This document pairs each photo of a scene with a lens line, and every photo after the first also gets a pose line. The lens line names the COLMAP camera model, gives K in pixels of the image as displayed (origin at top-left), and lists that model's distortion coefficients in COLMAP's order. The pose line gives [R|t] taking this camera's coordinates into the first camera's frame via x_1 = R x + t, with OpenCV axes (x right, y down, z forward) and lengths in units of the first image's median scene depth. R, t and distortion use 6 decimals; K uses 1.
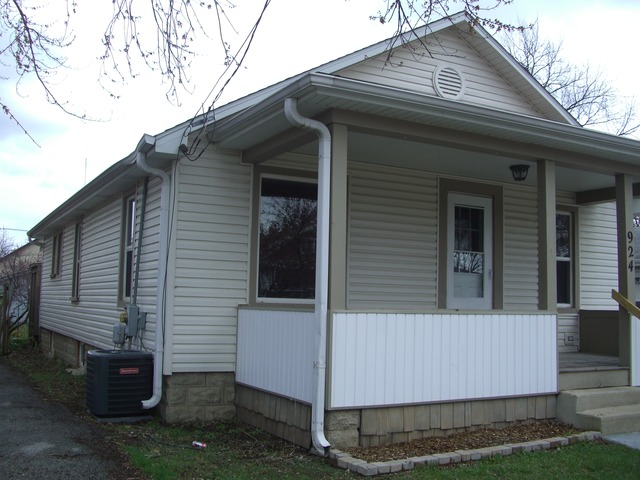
lens RADIAL K [[698.0, 0, 320.0], [0, 698.0, 240.0], [0, 0, 1]] dist [-0.157281, 0.020757]
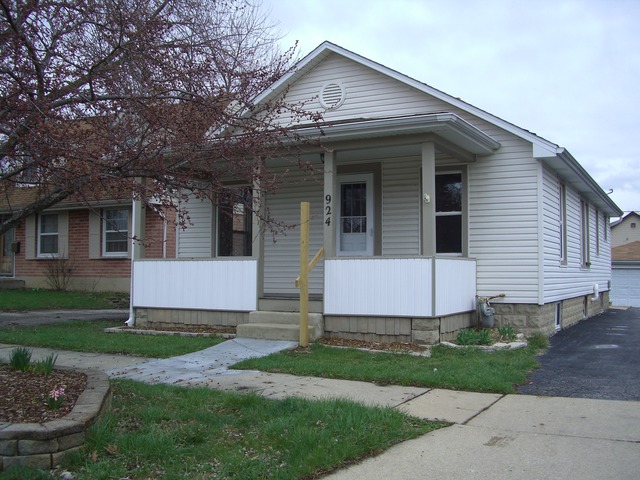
lens RADIAL K [[698.0, 0, 320.0], [0, 698.0, 240.0], [0, 0, 1]] dist [-0.157281, 0.020757]
pose [[0.541507, -0.060377, -0.838526, 1.611015], [0.086776, 0.996104, -0.015685, 0.095474], [0.836206, -0.064270, 0.544636, 0.264083]]
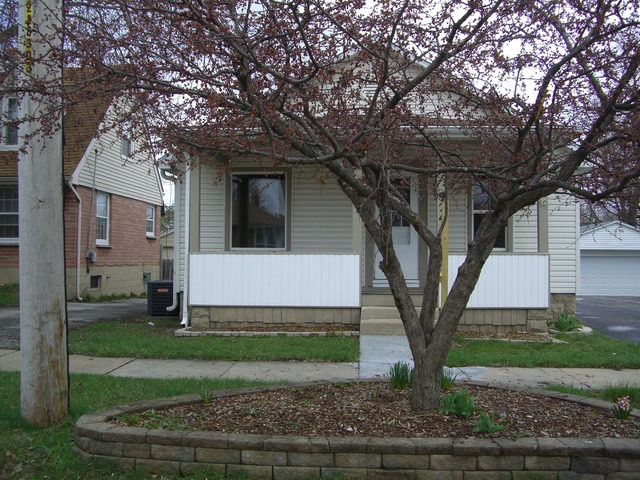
lens RADIAL K [[698.0, 0, 320.0], [0, 698.0, 240.0], [0, 0, 1]] dist [-0.157281, 0.020757]
pose [[0.841179, -0.032799, -0.539761, 1.015573], [0.063485, 0.997246, 0.038338, 0.015487], [0.537018, -0.066515, 0.840945, -0.282552]]
